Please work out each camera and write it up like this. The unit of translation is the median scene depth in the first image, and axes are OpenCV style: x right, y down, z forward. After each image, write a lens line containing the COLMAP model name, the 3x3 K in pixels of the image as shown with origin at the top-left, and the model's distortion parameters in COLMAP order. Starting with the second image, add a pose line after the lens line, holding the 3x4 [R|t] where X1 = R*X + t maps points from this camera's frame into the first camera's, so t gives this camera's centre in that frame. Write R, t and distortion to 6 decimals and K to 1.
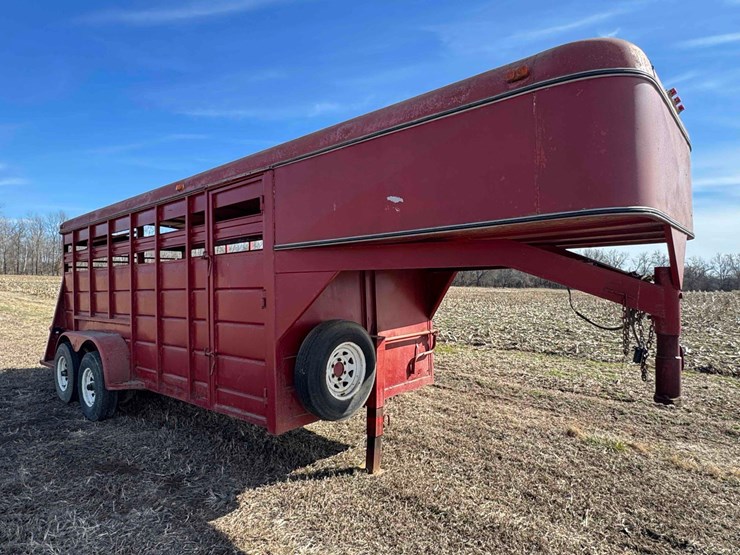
lens RADIAL K [[444.2, 0, 369.3], [0, 444.2, 275.9], [0, 0, 1]] dist [-0.000278, 0.000920]
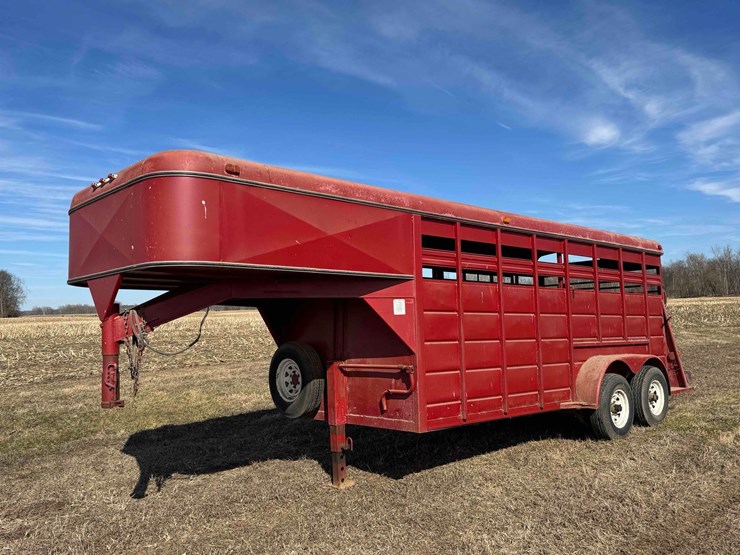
lens RADIAL K [[636.4, 0, 363.9], [0, 636.4, 275.1], [0, 0, 1]] dist [0.173344, -0.373599]
pose [[-0.112303, -0.074176, -0.990902, 1.598205], [0.040992, 0.996015, -0.079205, 0.050908], [0.992828, -0.049514, -0.108815, 1.243089]]
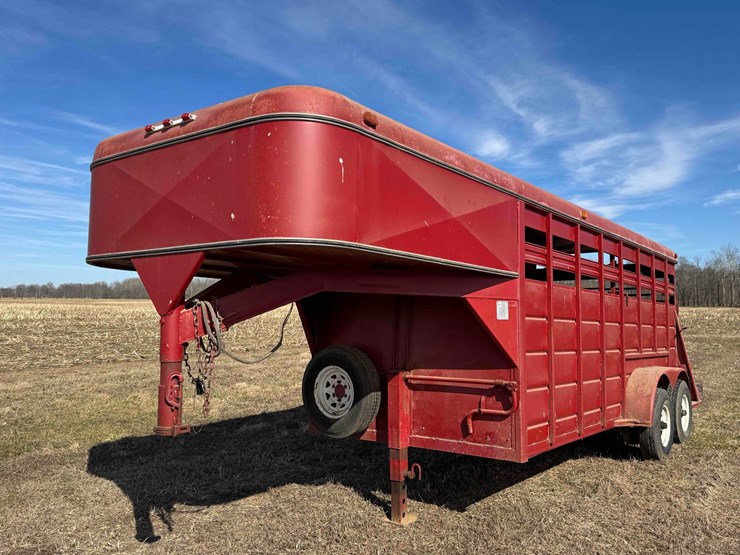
lens RADIAL K [[637.3, 0, 370.0], [0, 637.3, 277.5], [0, 0, 1]] dist [0.147459, -0.278703]
pose [[0.069385, -0.065268, -0.995453, 1.341591], [0.004818, 0.997868, -0.065090, 0.027729], [0.997578, -0.000280, 0.069551, 0.838063]]
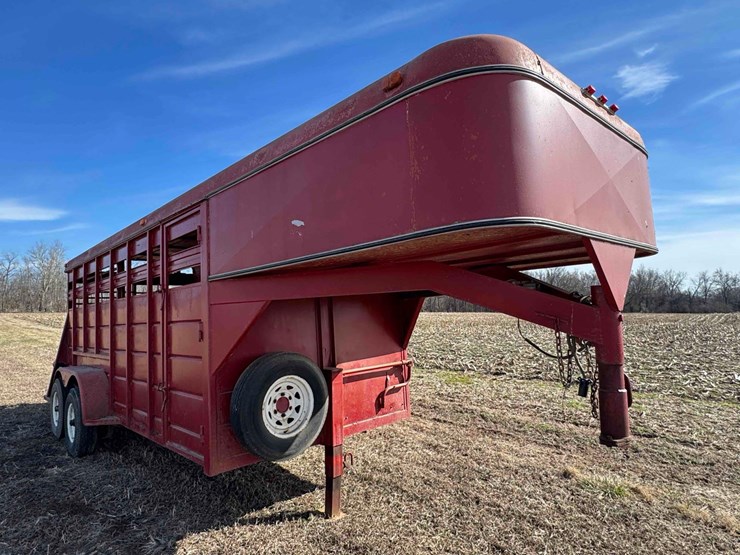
lens RADIAL K [[443.4, 0, 365.8], [0, 443.4, 275.8], [0, 0, 1]] dist [0.000147, -0.000306]
pose [[0.994838, -0.033574, -0.095760, 0.180141], [0.027197, 0.997373, -0.067144, 0.004072], [0.097763, 0.064193, 0.993137, 0.053767]]
